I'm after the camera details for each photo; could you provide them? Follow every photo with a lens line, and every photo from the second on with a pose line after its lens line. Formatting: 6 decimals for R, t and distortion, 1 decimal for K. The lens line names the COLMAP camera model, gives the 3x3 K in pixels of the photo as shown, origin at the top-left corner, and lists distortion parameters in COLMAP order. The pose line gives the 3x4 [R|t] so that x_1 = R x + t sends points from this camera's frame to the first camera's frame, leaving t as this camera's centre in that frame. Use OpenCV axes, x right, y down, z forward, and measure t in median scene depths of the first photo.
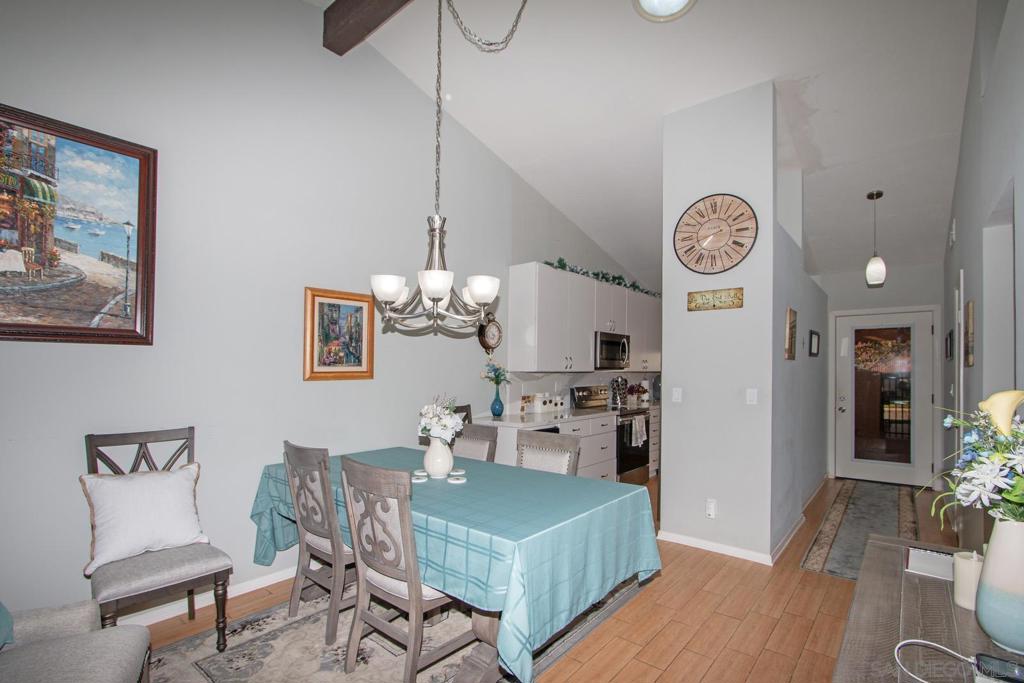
lens RADIAL K [[485.9, 0, 492.1], [0, 485.9, 367.7], [0, 0, 1]] dist [-0.003247, -0.000795]
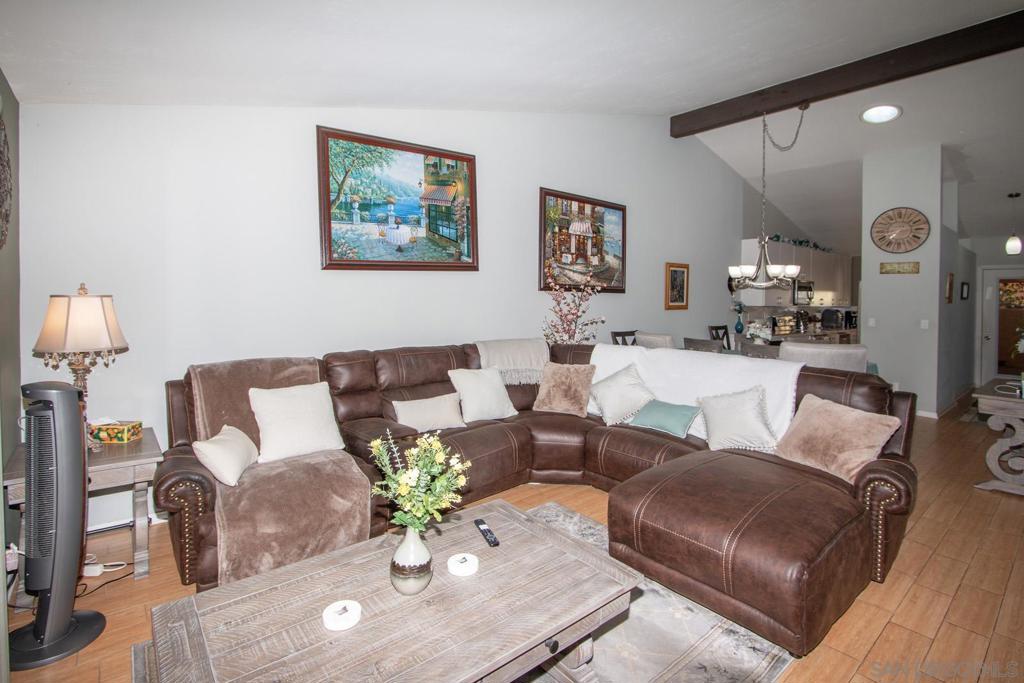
lens RADIAL K [[499.2, 0, 469.2], [0, 499.2, 291.7], [0, 0, 1]] dist [0.000140, -0.000260]
pose [[0.982274, 0.016539, -0.186719, -0.732610], [-0.017069, 0.999854, -0.001231, -0.028683], [0.186672, 0.004397, 0.982413, -1.060182]]
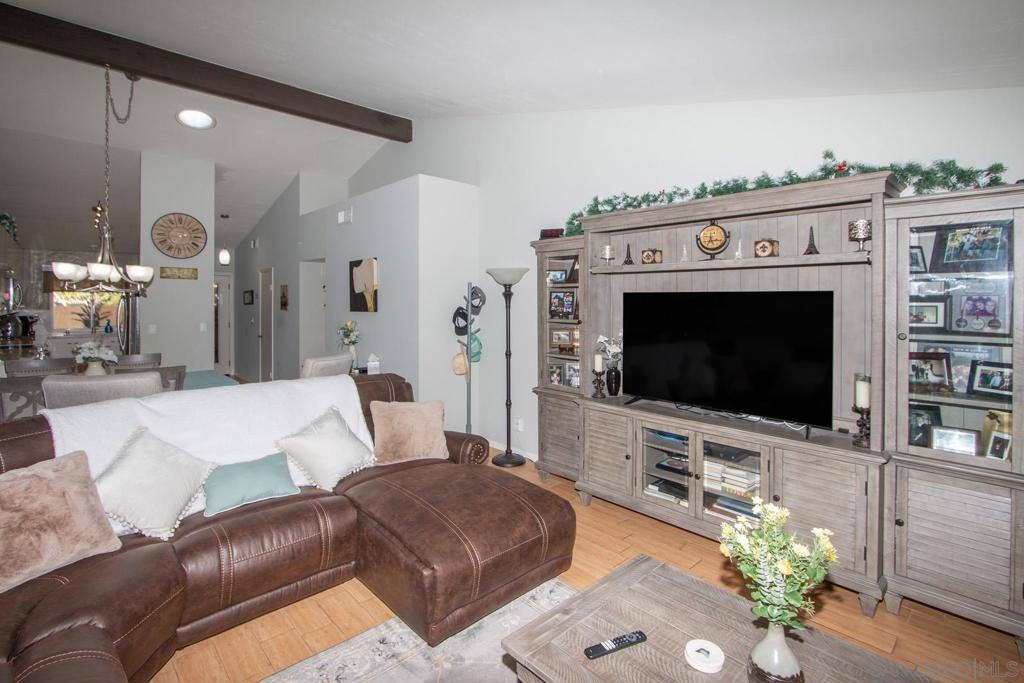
lens RADIAL K [[483.4, 0, 558.4], [0, 483.4, 302.2], [0, 0, 1]] dist [-0.009091, -0.000527]
pose [[0.036763, -0.003578, 0.999318, -1.257207], [-0.012776, 0.999910, 0.004050, -0.062011], [-0.999242, -0.012916, 0.036714, -0.440316]]
